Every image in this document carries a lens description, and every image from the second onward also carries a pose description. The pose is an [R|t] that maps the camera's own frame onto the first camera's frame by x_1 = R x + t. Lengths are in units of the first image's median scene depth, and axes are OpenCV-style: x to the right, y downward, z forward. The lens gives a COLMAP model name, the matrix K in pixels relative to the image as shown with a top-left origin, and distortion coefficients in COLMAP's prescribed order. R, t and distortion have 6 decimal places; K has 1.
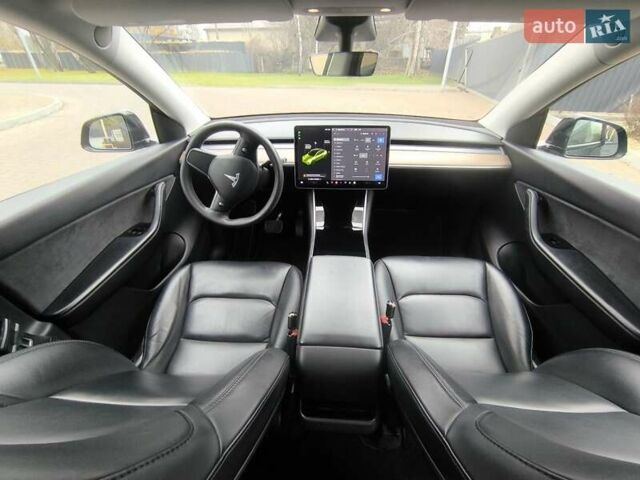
lens RADIAL K [[289.4, 0, 320.2], [0, 289.4, 242.0], [0, 0, 1]] dist [-0.016982, 0.010128]
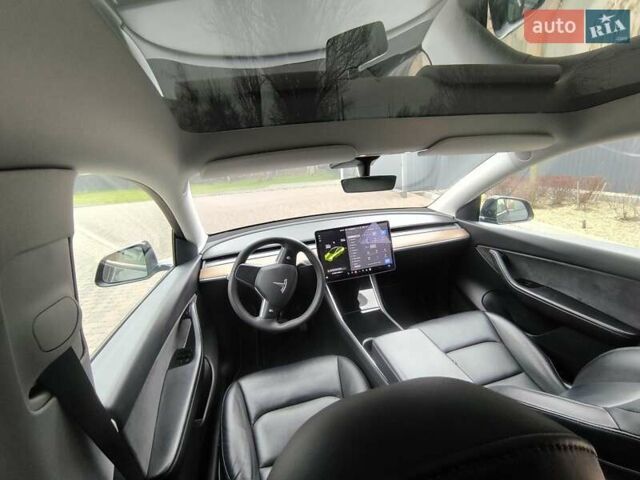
lens RADIAL K [[289.9, 0, 321.7], [0, 289.9, 238.2], [0, 0, 1]] dist [-0.011034, 0.002849]
pose [[0.949187, -0.149718, 0.276818, -0.391559], [0.228425, 0.932805, -0.278741, -0.038999], [-0.216484, 0.327809, 0.919606, -0.089182]]
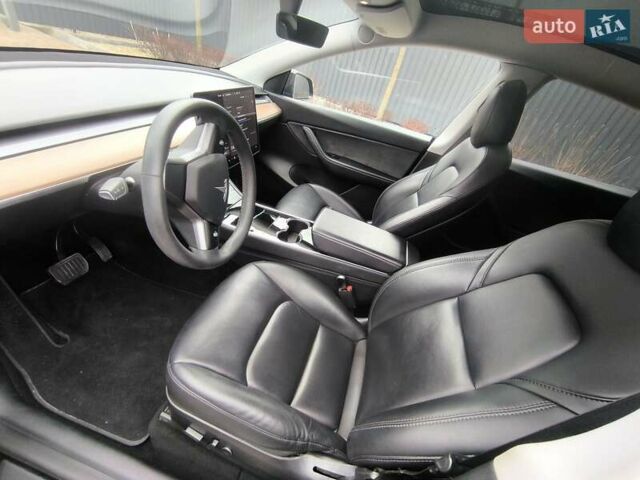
lens RADIAL K [[289.4, 0, 320.7], [0, 289.4, 239.3], [0, 0, 1]] dist [-0.016982, 0.010128]
pose [[0.207840, -0.499691, 0.840899, -0.779998], [0.302822, 0.850308, 0.430435, -0.304091], [-0.930108, 0.165181, 0.328045, 0.533203]]
